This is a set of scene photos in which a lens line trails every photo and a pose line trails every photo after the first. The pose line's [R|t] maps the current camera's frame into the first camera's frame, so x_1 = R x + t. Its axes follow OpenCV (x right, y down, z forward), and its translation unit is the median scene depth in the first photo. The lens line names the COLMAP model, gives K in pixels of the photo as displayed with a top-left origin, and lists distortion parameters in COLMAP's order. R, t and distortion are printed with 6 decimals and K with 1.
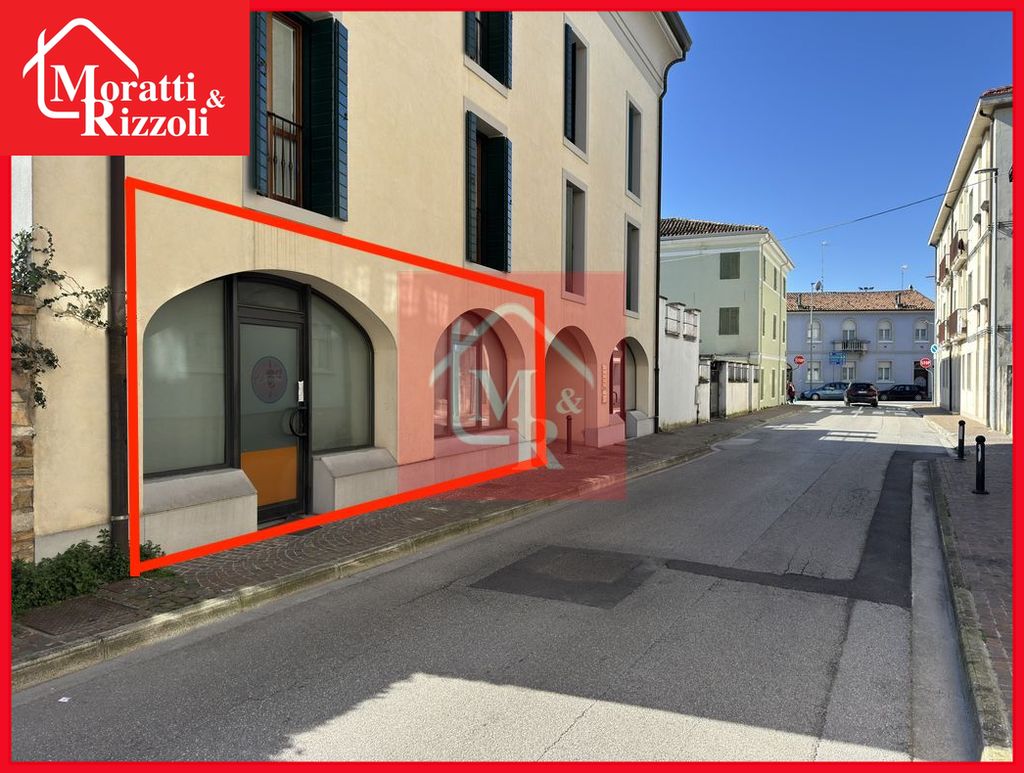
lens RADIAL K [[714.6, 0, 519.2], [0, 714.6, 386.8], [0, 0, 1]] dist [0.100267, -0.147988]
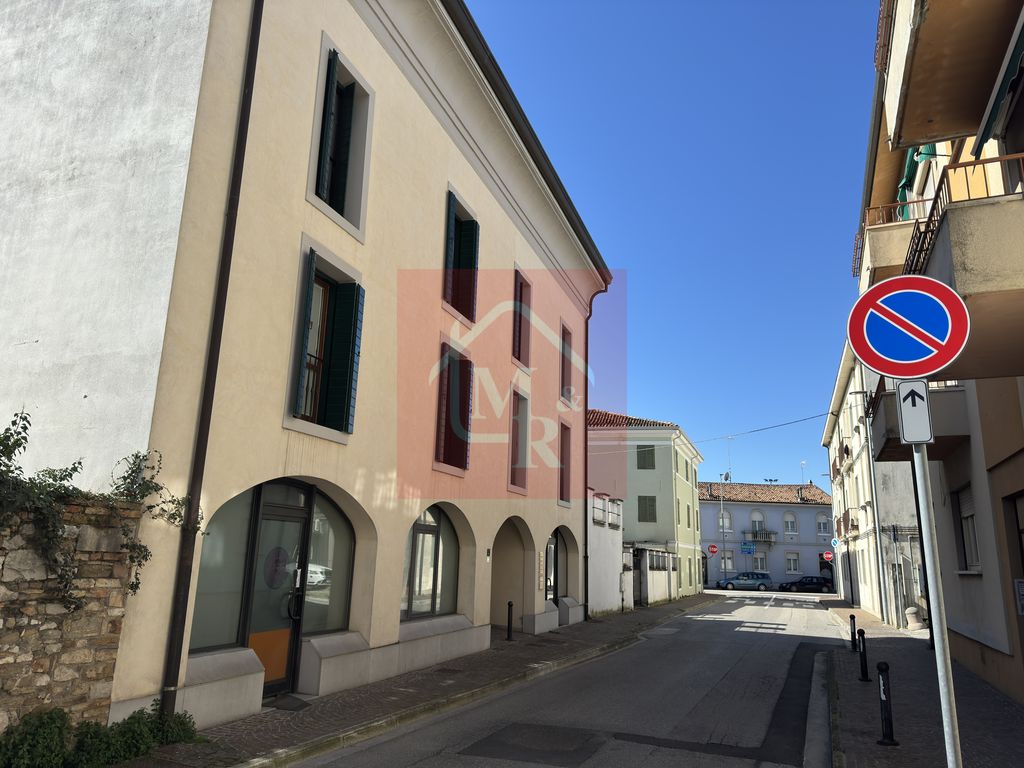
lens RADIAL K [[749.9, 0, 511.2], [0, 749.9, 363.3], [0, 0, 1]] dist [0.104820, -0.153426]
pose [[0.993095, 0.052458, 0.104935, -0.088245], [-0.023646, 0.965607, -0.258930, -0.015158], [-0.114908, 0.254661, 0.960179, -0.241844]]
